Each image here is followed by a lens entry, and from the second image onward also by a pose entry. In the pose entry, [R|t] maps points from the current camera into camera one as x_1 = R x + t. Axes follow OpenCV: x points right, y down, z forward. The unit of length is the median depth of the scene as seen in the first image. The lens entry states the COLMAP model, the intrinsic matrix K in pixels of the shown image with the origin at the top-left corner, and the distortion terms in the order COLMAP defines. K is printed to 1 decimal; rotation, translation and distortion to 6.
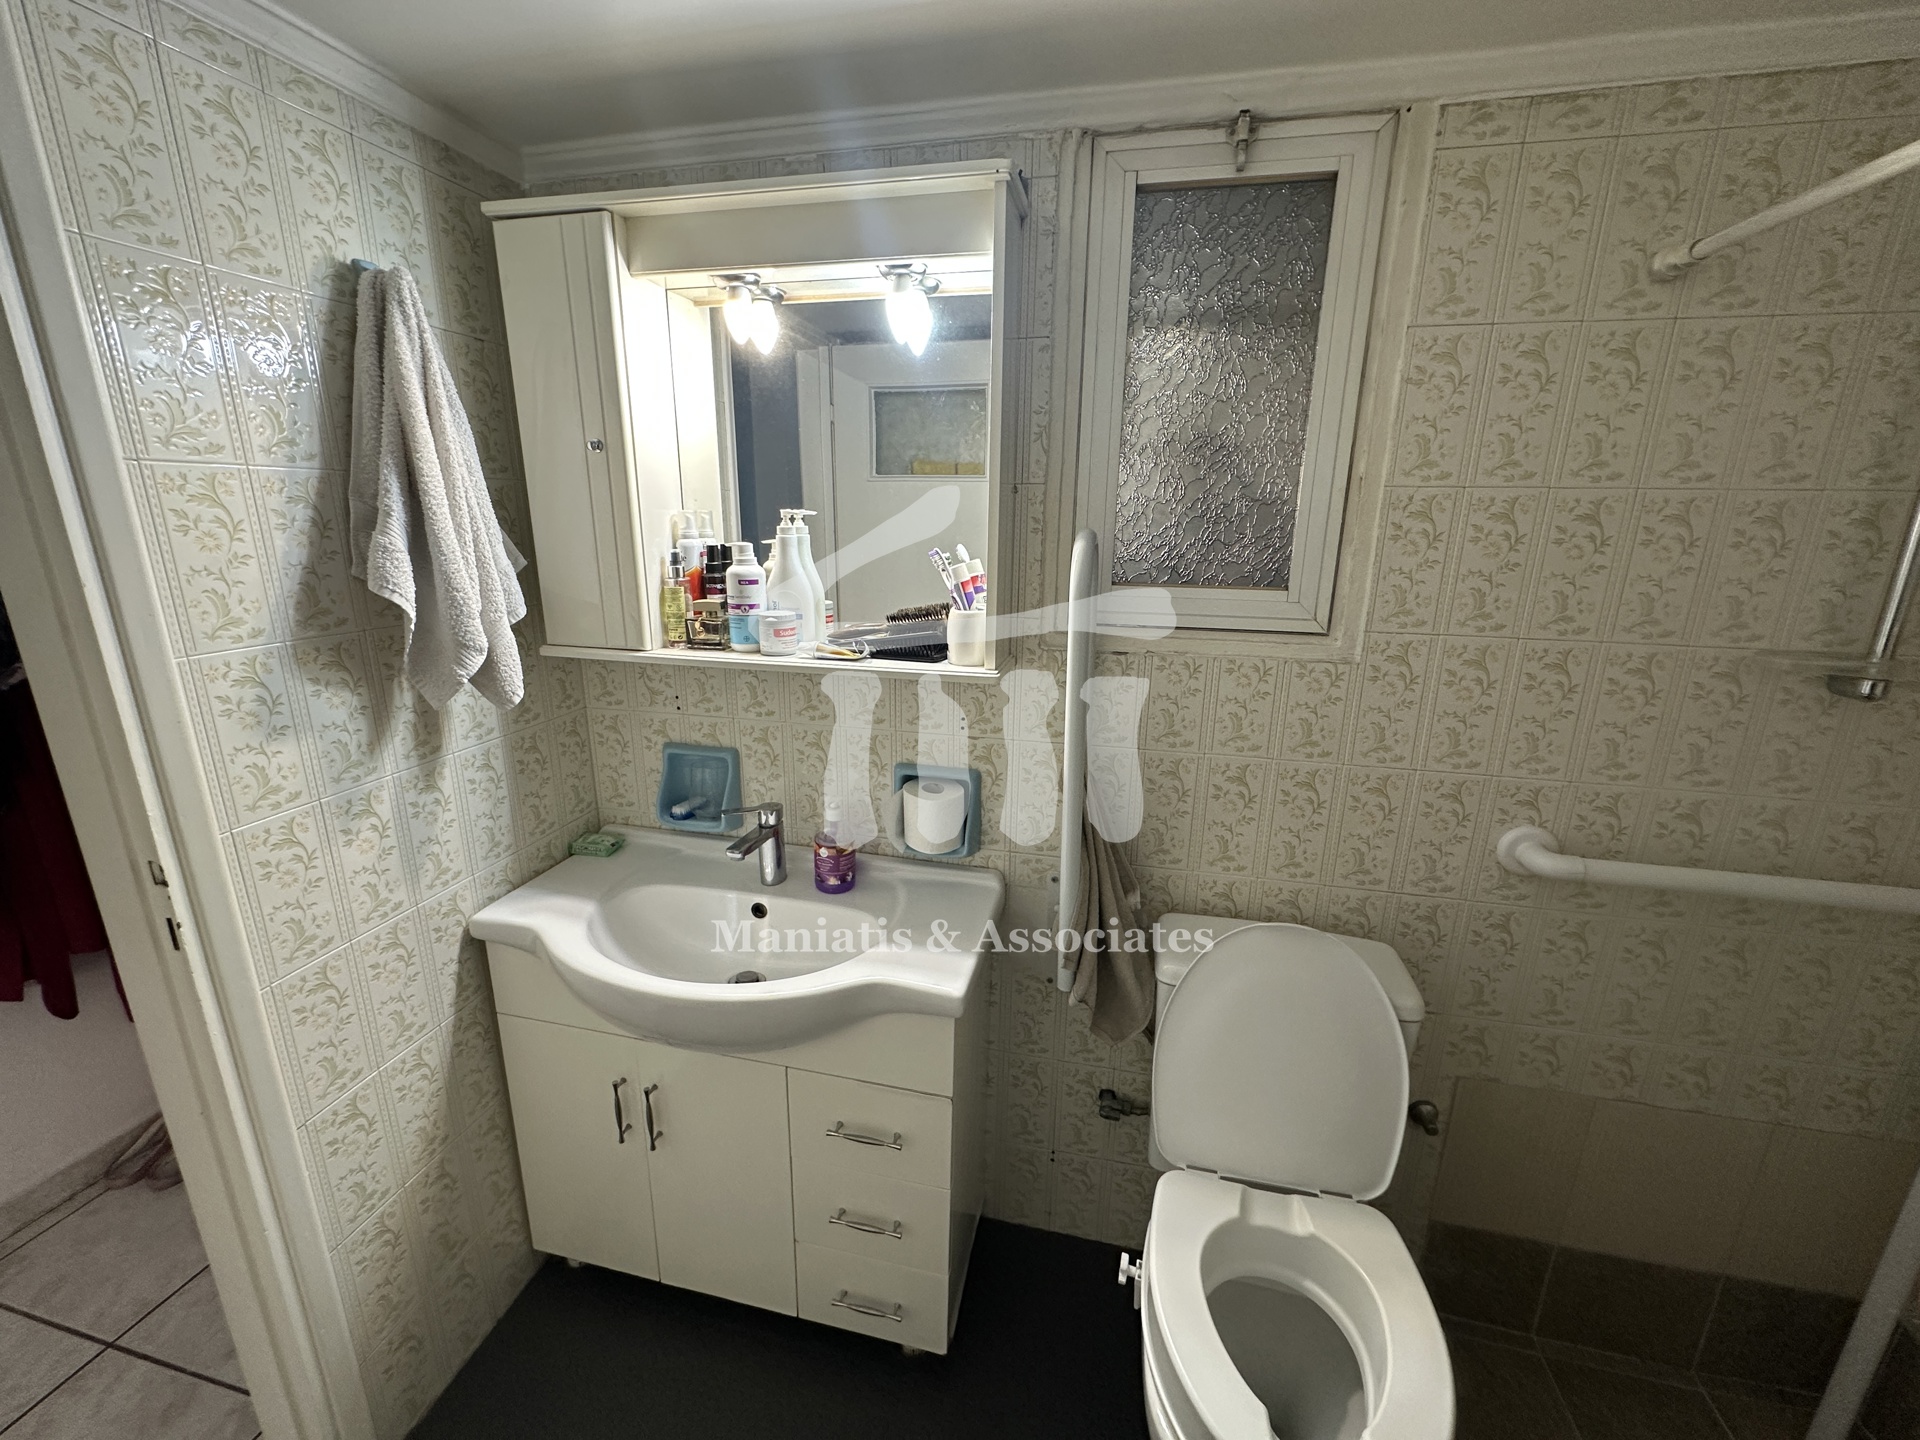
lens RADIAL K [[769.7, 0, 958.4], [0, 769.7, 715.9], [0, 0, 1]] dist [-0.005166, 0.000639]
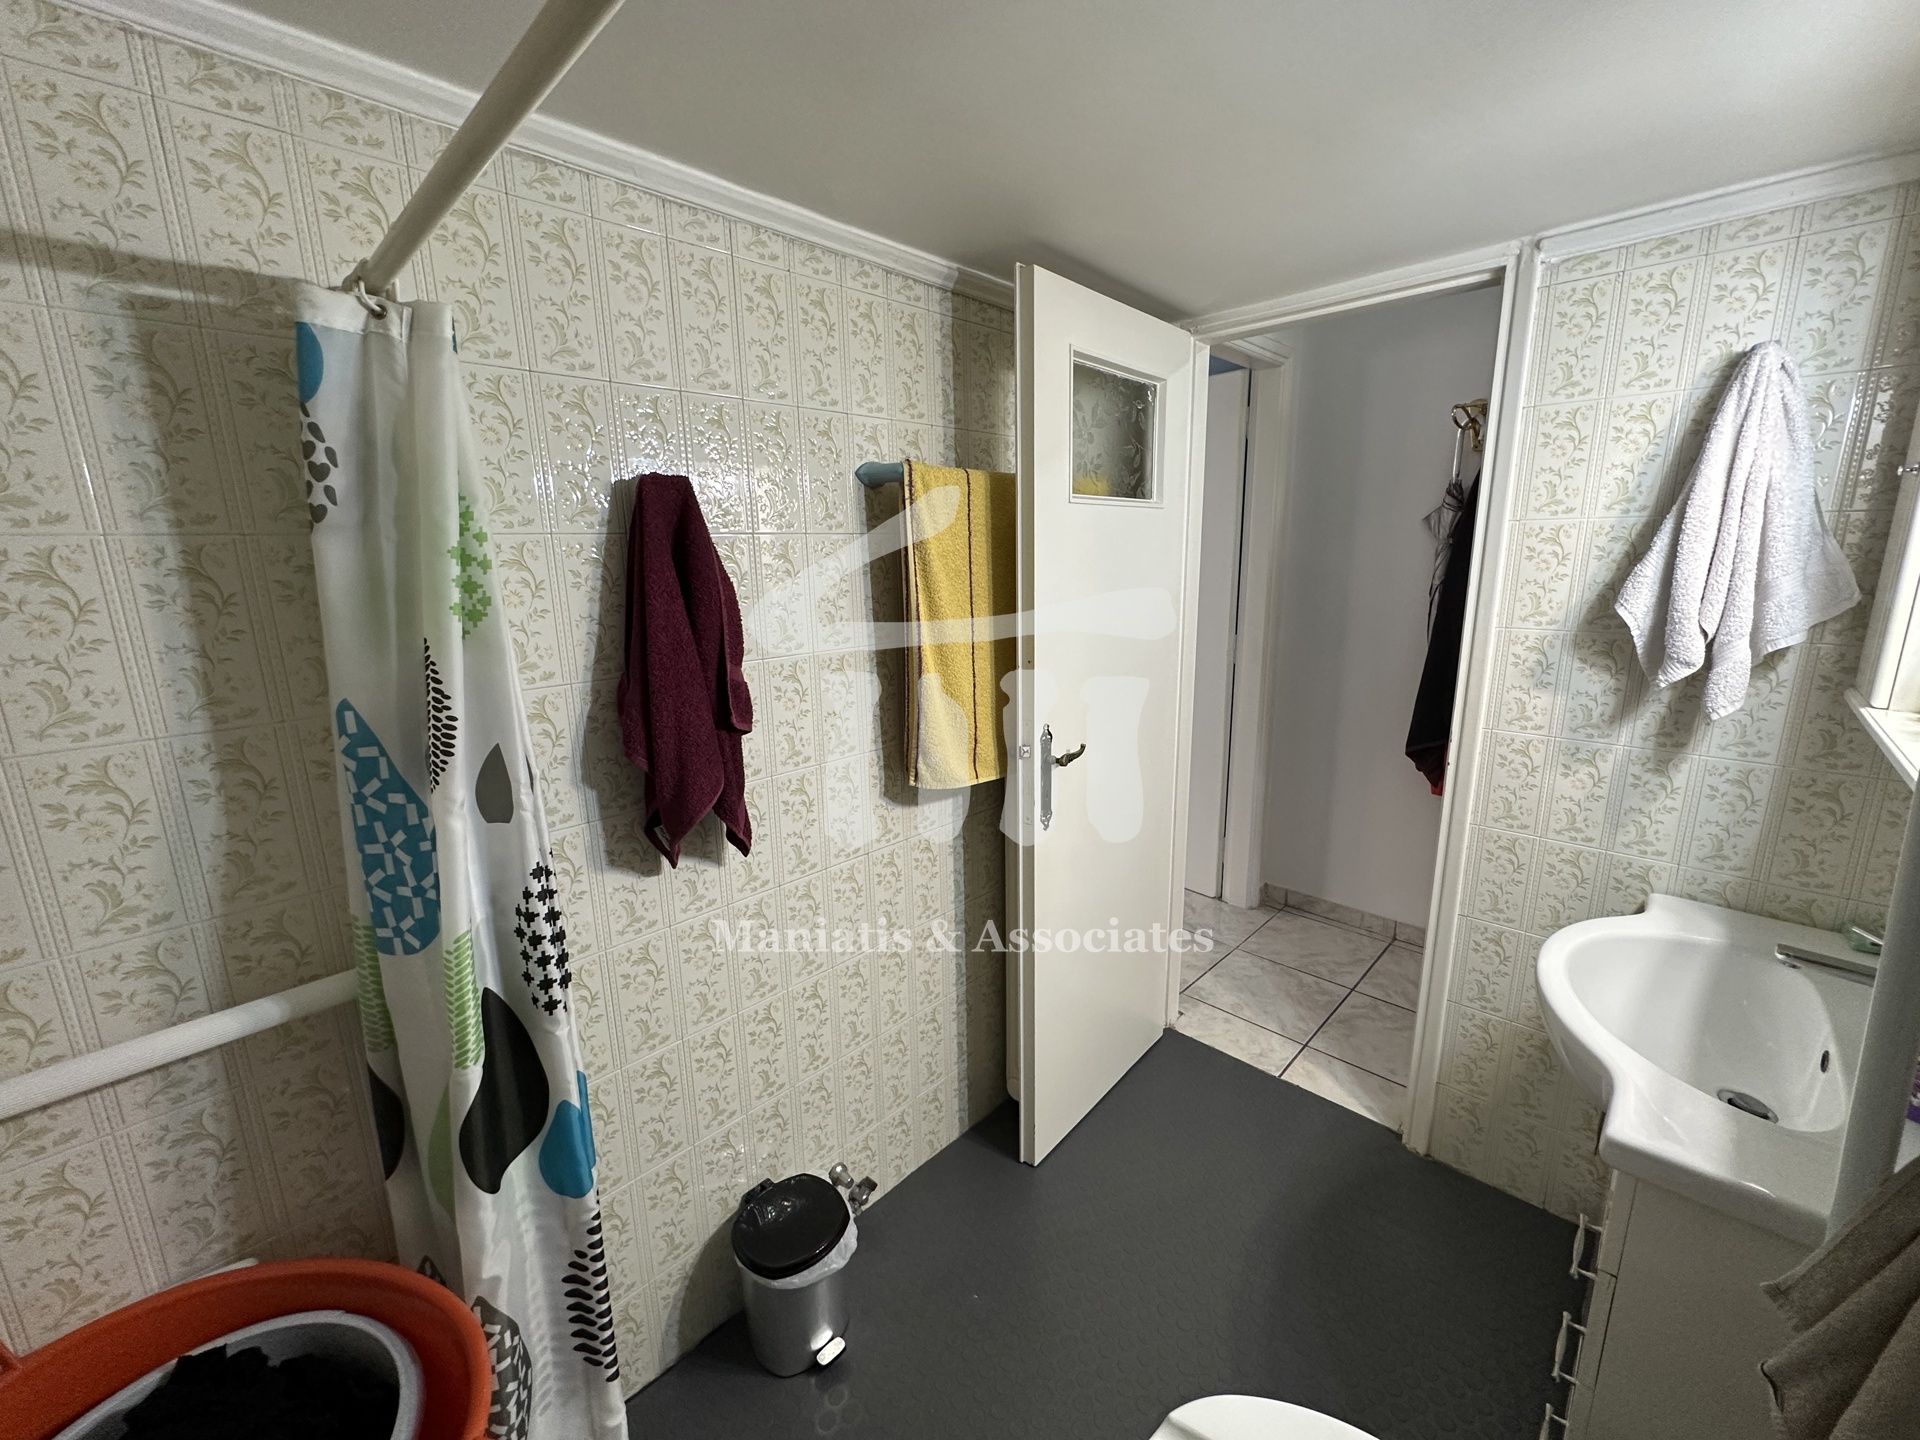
lens RADIAL K [[769.7, 0, 958.4], [0, 769.7, 715.9], [0, 0, 1]] dist [-0.005166, 0.000639]
pose [[-0.516404, 0.179215, -0.837382, 0.951772], [-0.209771, 0.921590, 0.326601, -0.163277], [0.830255, 0.344316, -0.438319, 0.629521]]
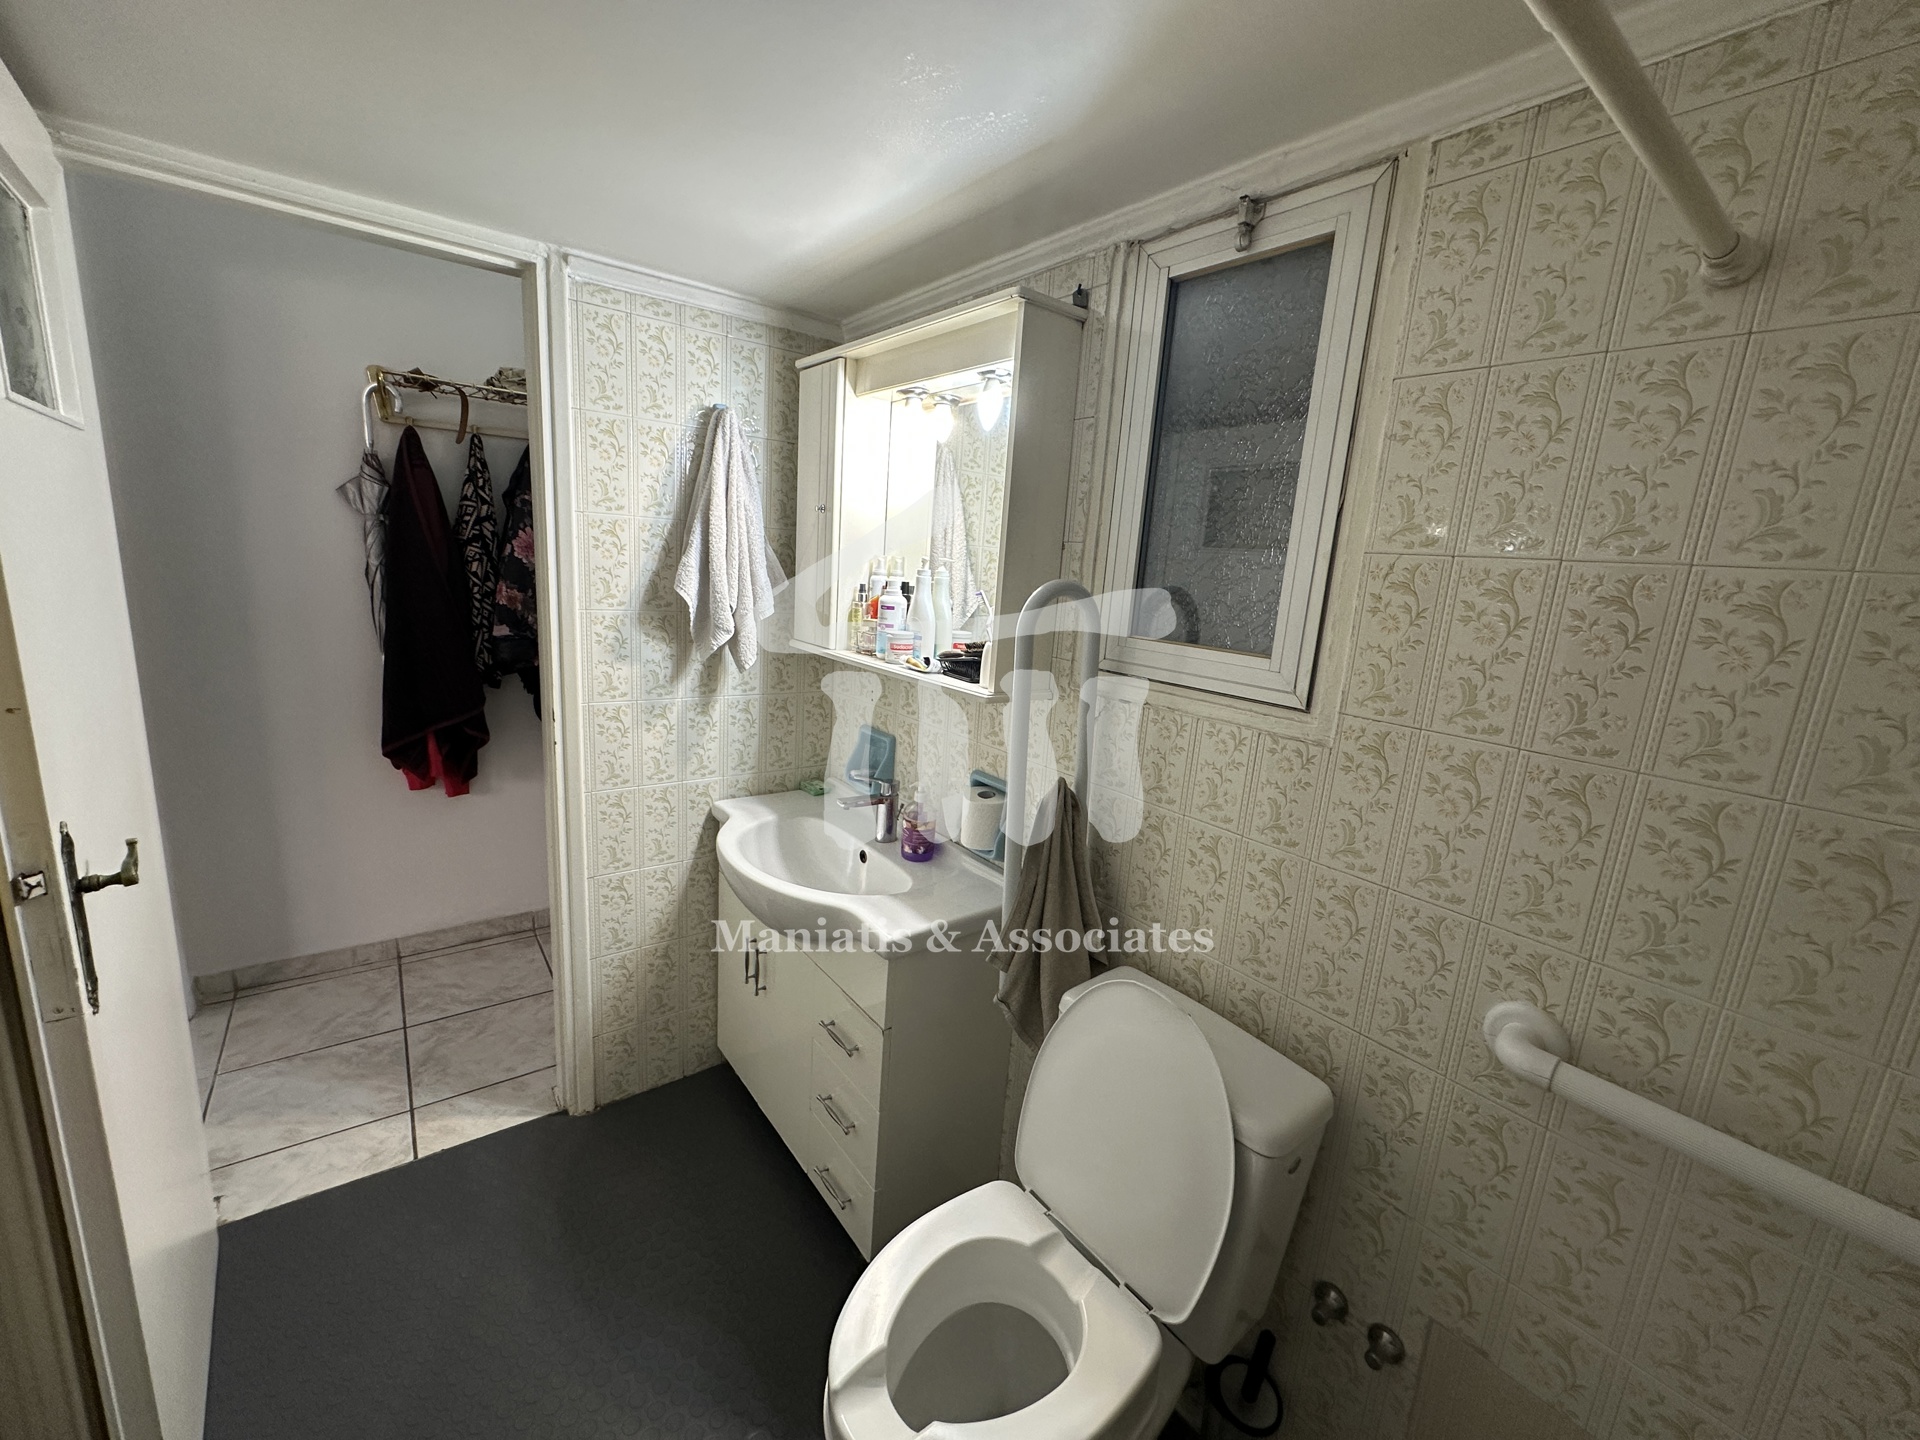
lens RADIAL K [[769.7, 0, 958.4], [0, 769.7, 715.9], [0, 0, 1]] dist [-0.005166, 0.000639]
pose [[0.771054, 0.166322, -0.614665, 0.787771], [-0.220778, 0.975237, -0.013061, 0.002303], [0.597271, 0.145775, 0.788680, 0.041423]]
